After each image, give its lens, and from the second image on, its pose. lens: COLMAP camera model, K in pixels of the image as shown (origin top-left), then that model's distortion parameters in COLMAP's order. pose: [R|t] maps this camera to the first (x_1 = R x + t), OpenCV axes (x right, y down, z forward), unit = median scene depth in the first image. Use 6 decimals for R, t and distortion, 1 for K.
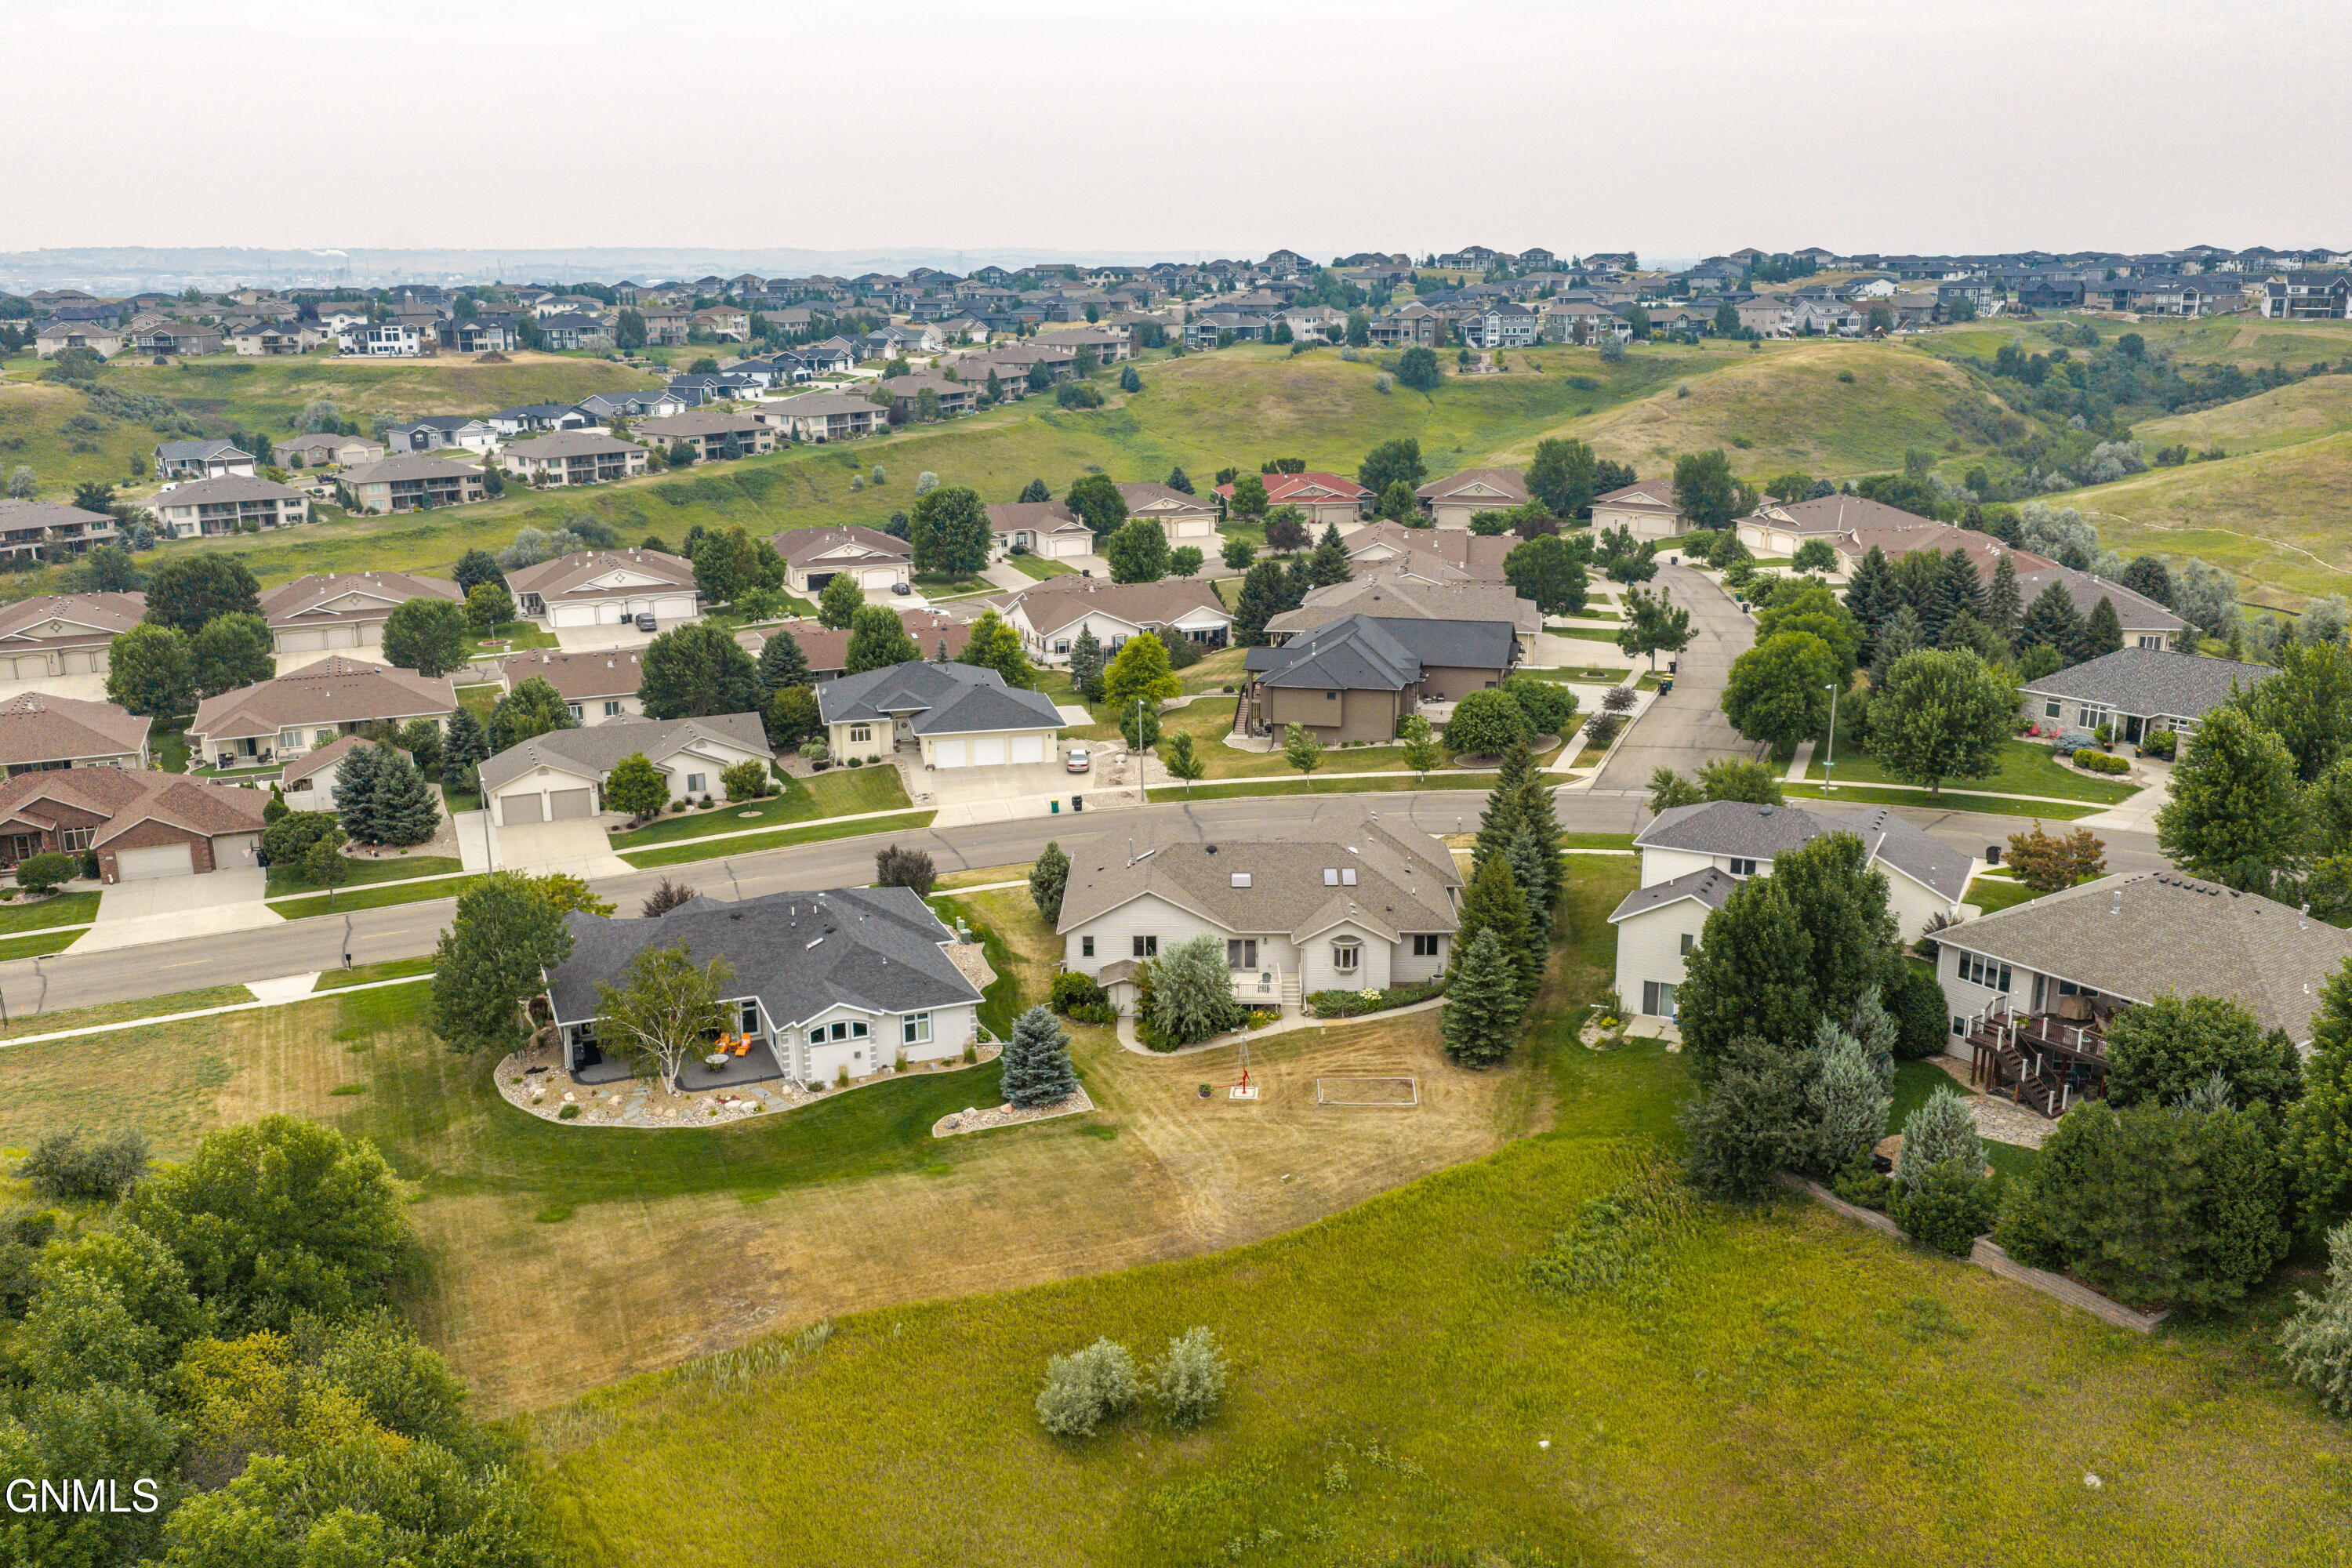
lens RADIAL K [[1999.2, 0, 1174.3], [0, 1999.2, 776.8], [0, 0, 1]] dist [0.014069, -0.031131]
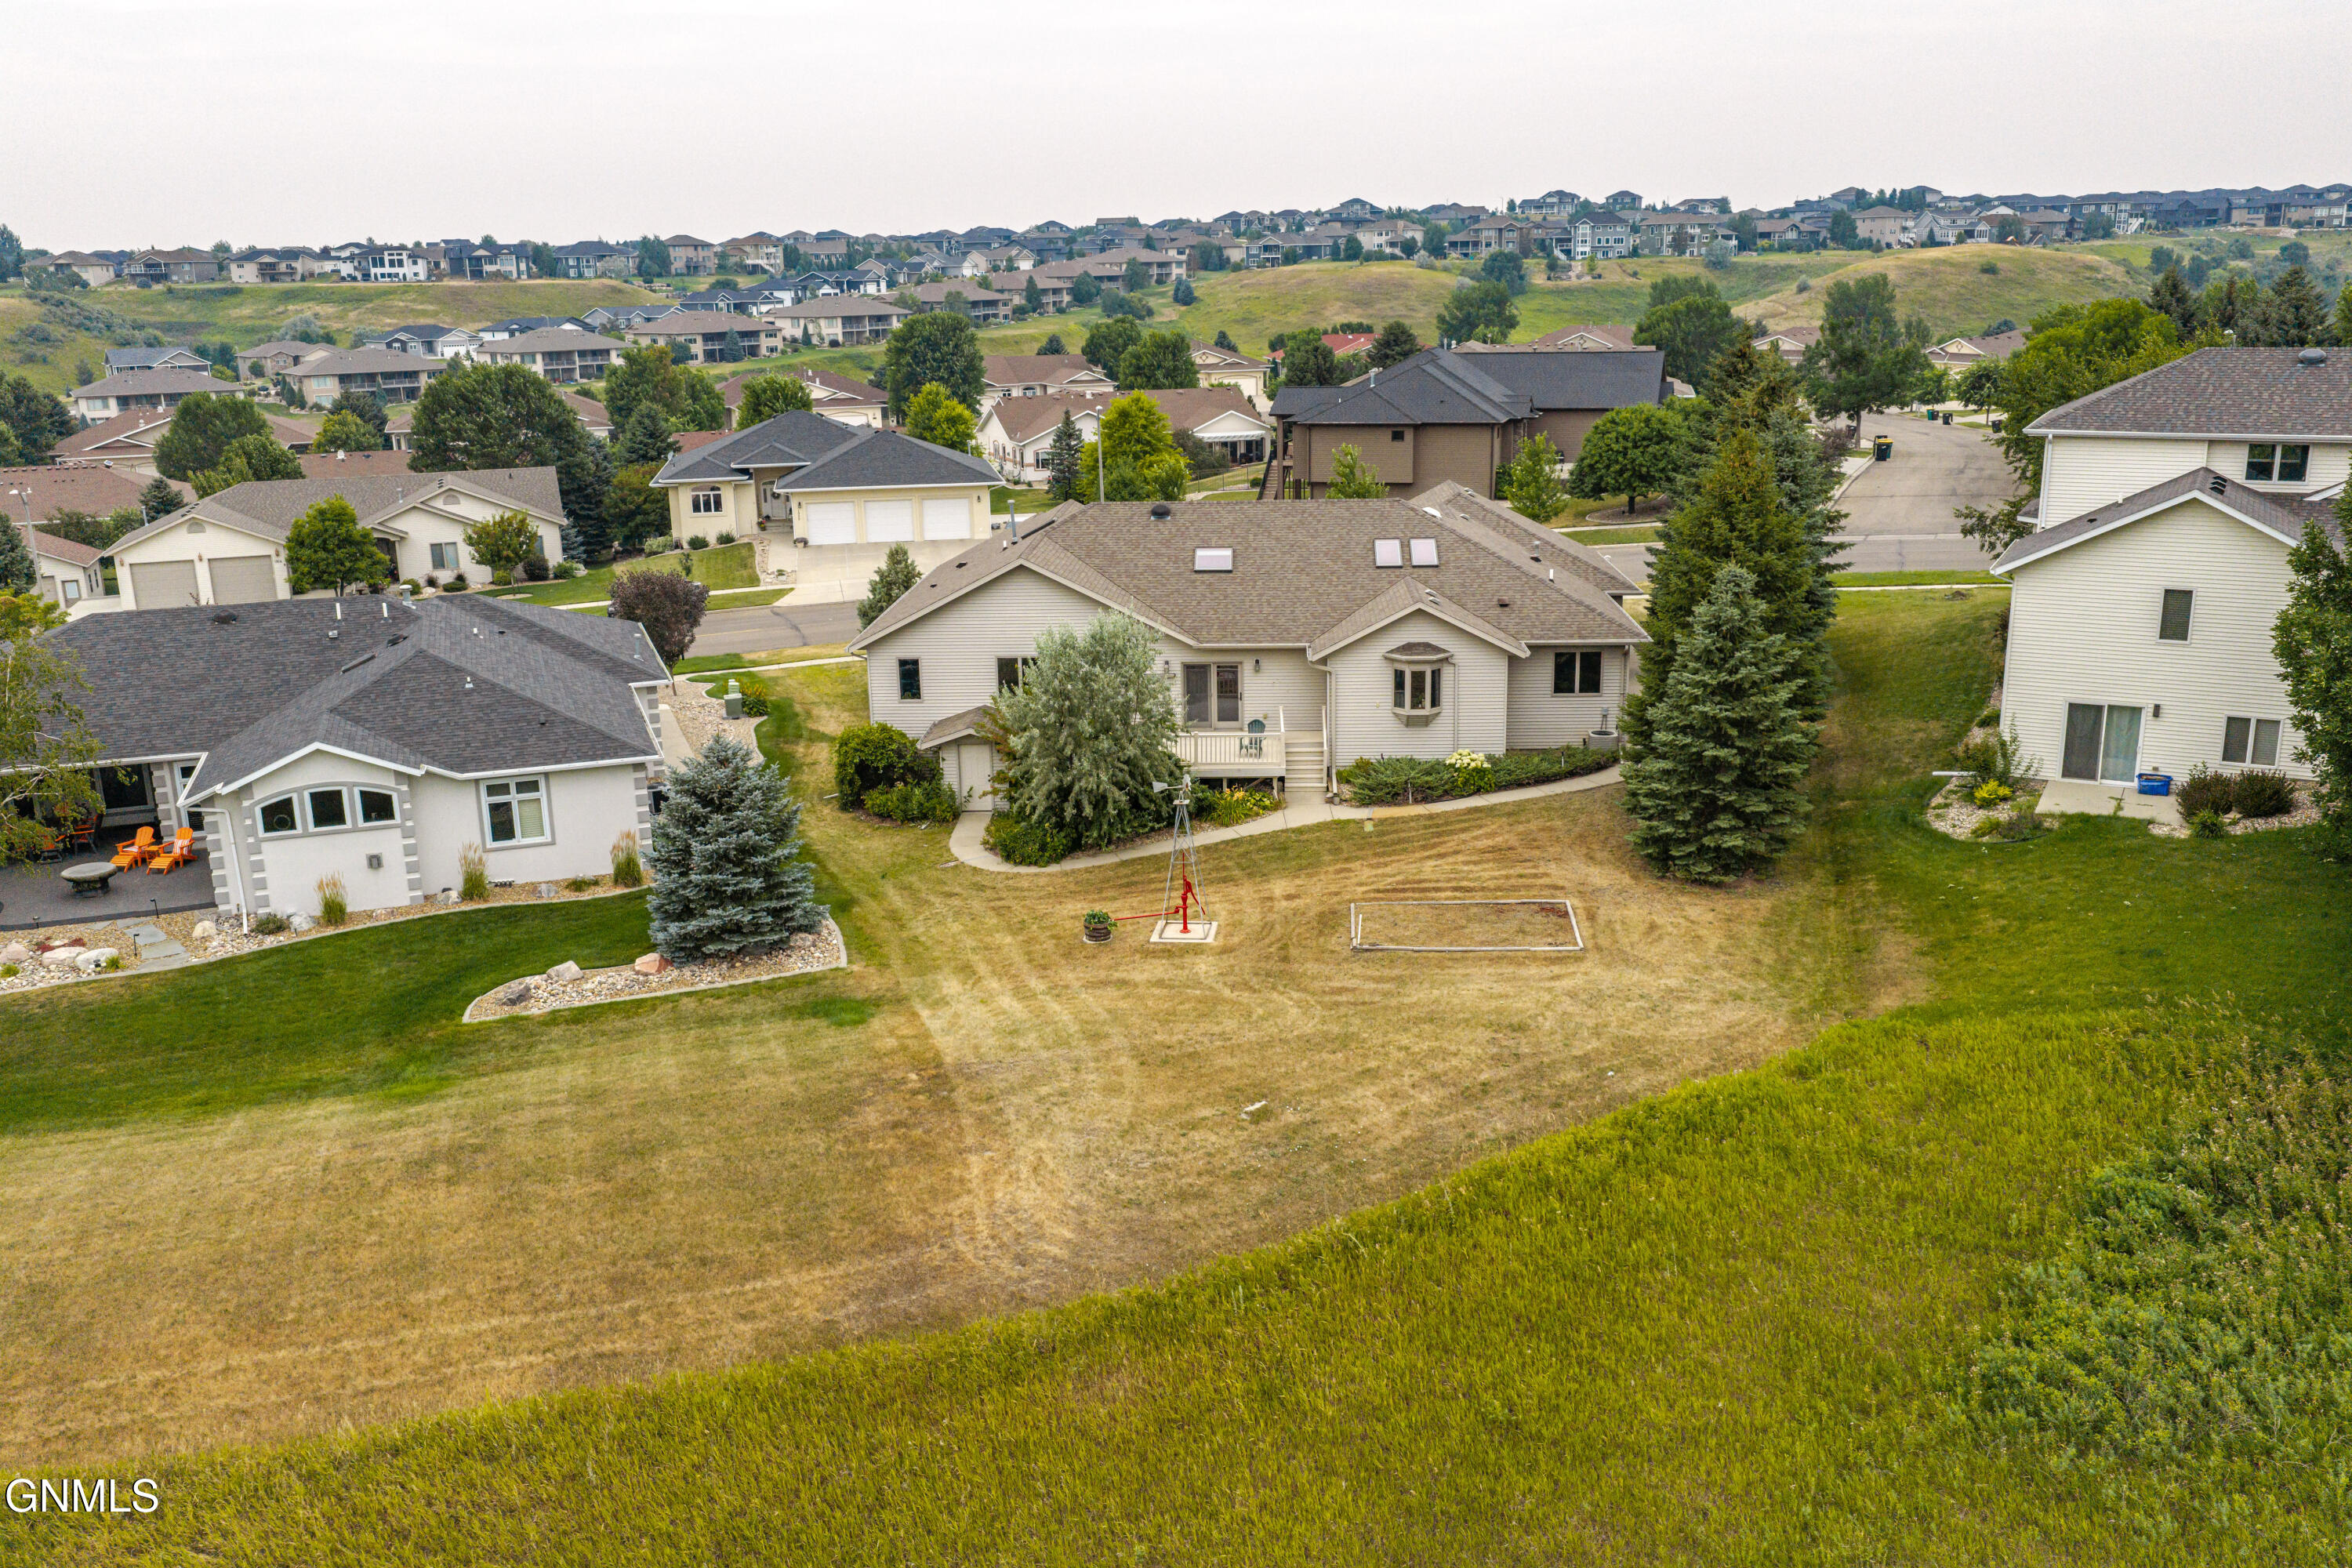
lens RADIAL K [[1999.2, 0, 1173.5], [0, 1999.2, 790.0], [0, 0, 1]] dist [0.014069, -0.031131]
pose [[0.999288, -0.000180, -0.037723, 0.031007], [0.000555, 0.999951, 0.009908, 0.077162], [0.037720, -0.009922, 0.999239, 0.351574]]
